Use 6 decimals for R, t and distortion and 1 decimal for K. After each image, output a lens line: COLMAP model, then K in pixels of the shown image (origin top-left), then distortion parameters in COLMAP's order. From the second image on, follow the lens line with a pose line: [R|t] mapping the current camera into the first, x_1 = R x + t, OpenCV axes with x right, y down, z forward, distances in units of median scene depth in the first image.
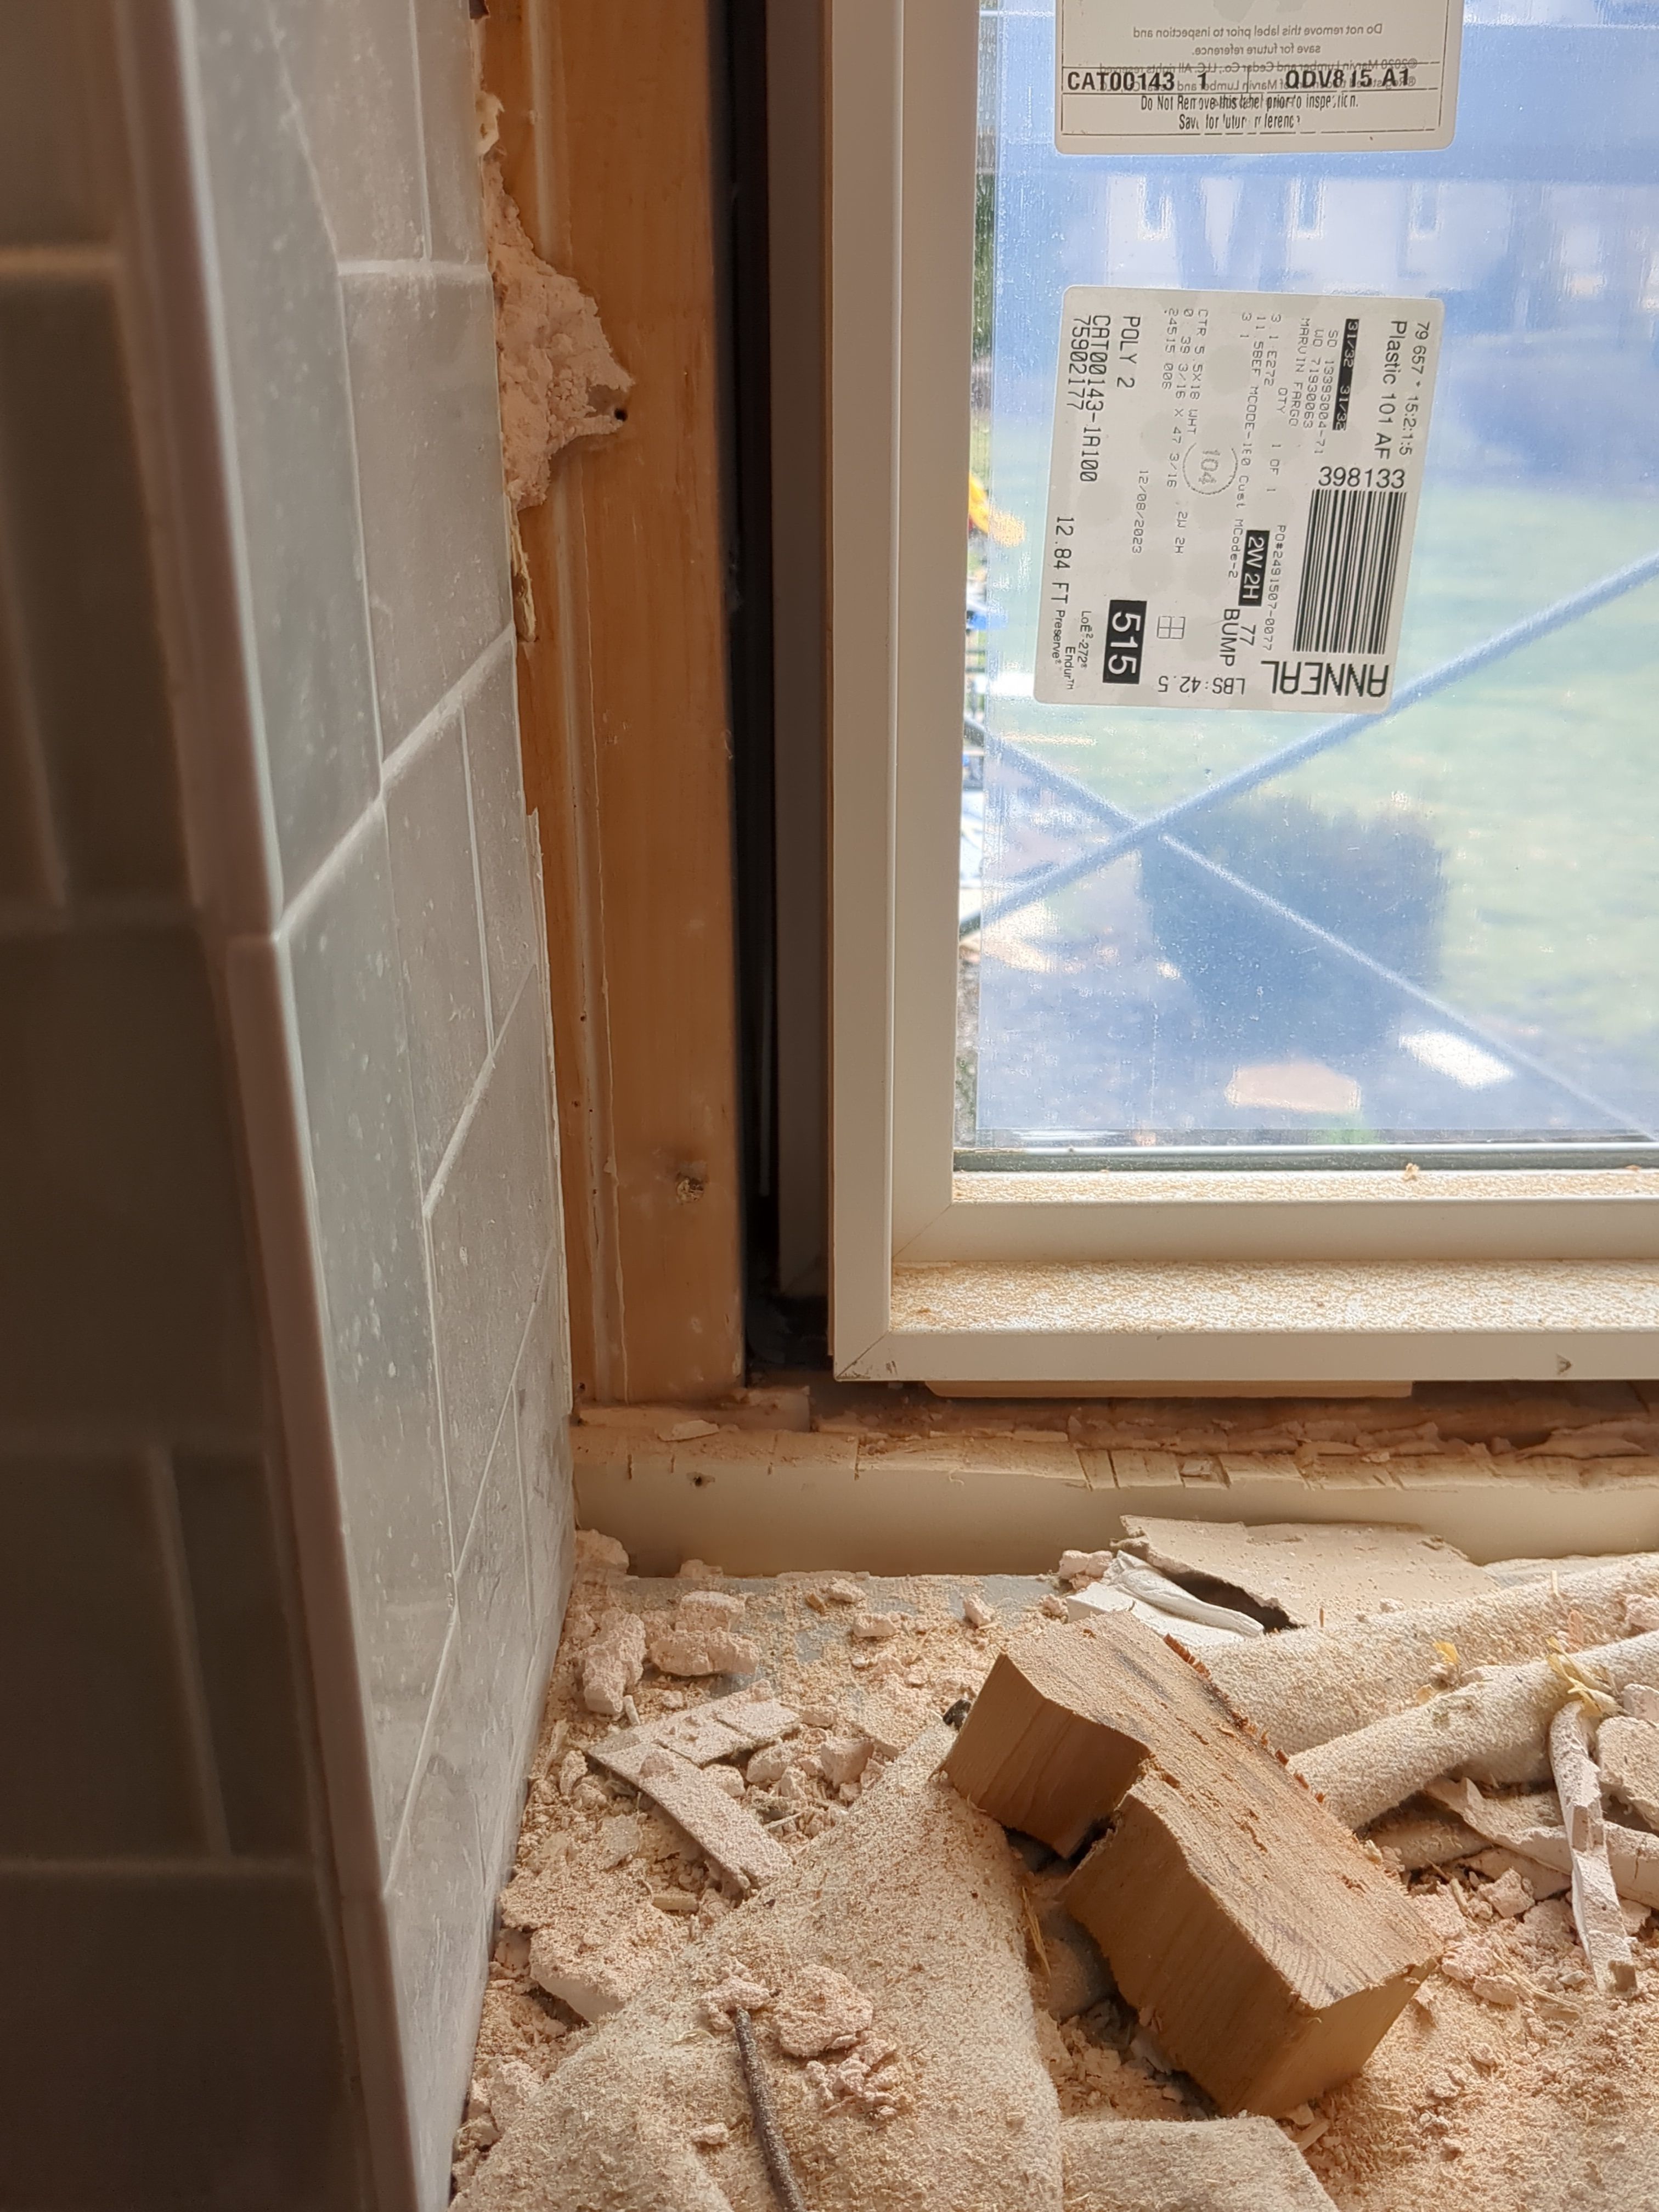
lens RADIAL K [[1987.6, 0, 829.5], [0, 1987.6, 1106.0], [0, 0, 1]] dist [0.010598, 0.002279]
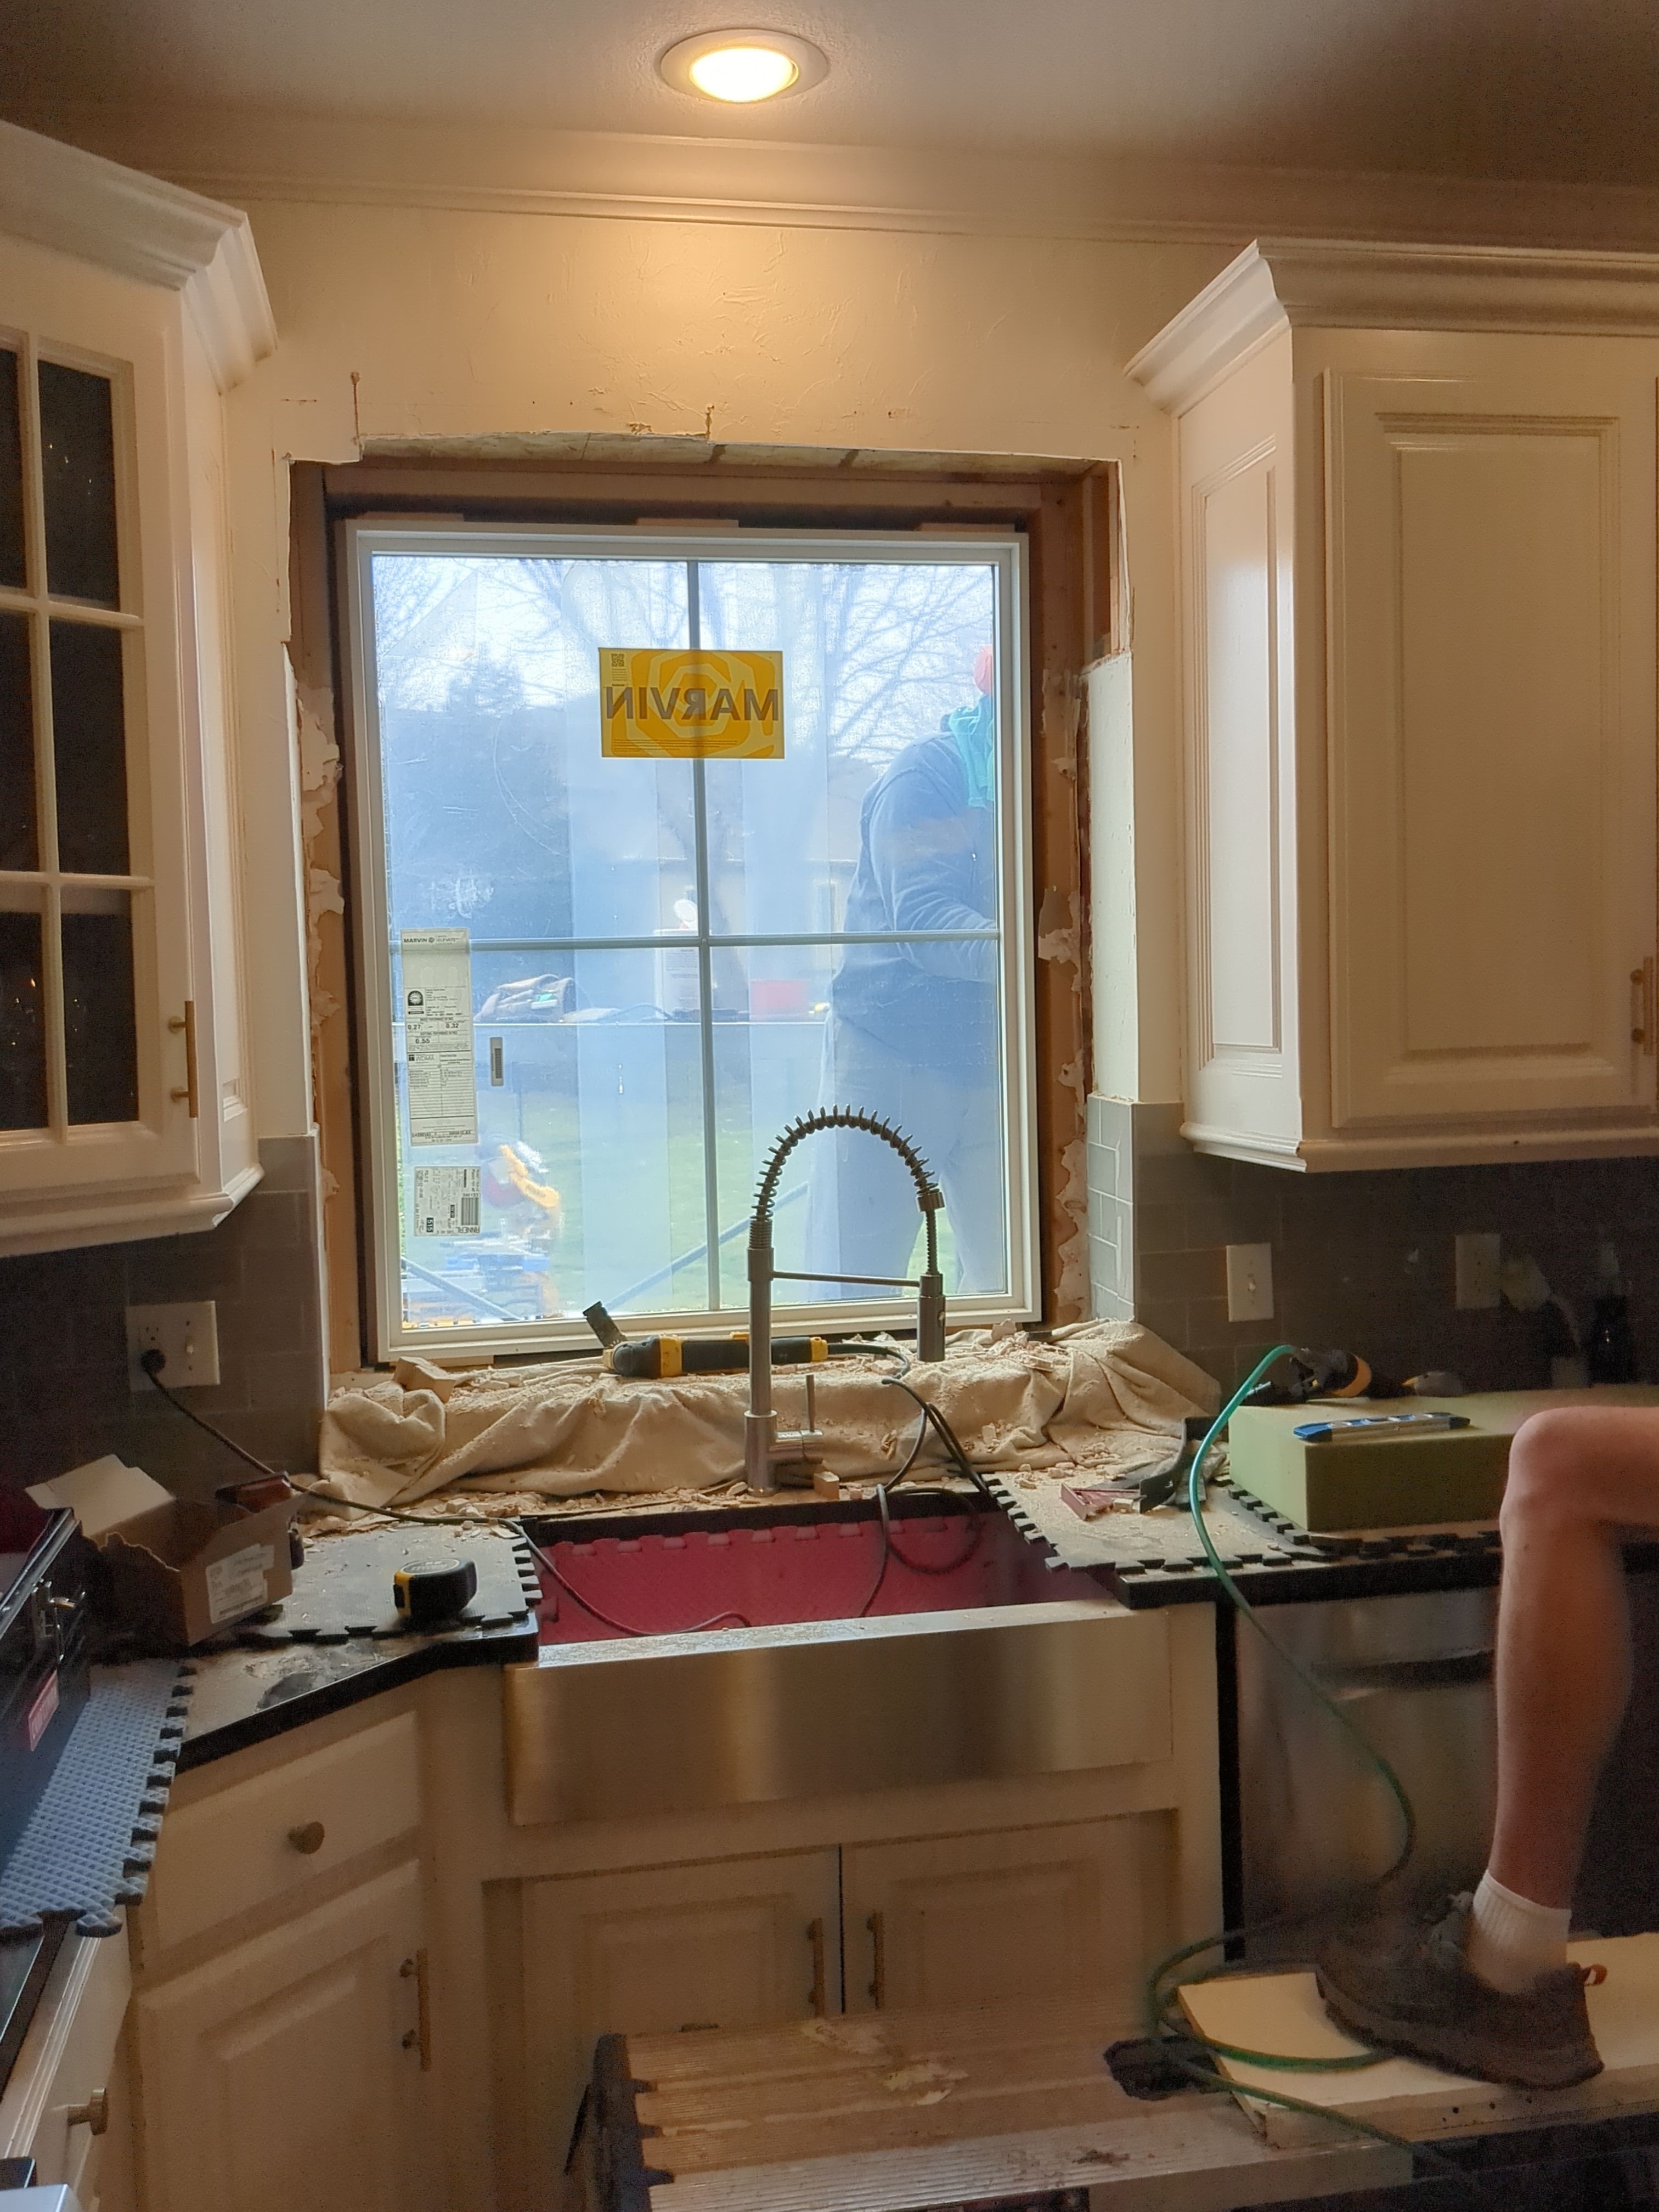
lens RADIAL K [[1987.6, 0, 829.5], [0, 1987.6, 1106.0], [0, 0, 1]] dist [0.010598, 0.002279]
pose [[0.981812, -0.031282, 0.187260, 0.216293], [0.089360, 0.946389, -0.310423, 1.279075], [-0.167510, 0.321510, 0.931972, -4.480366]]
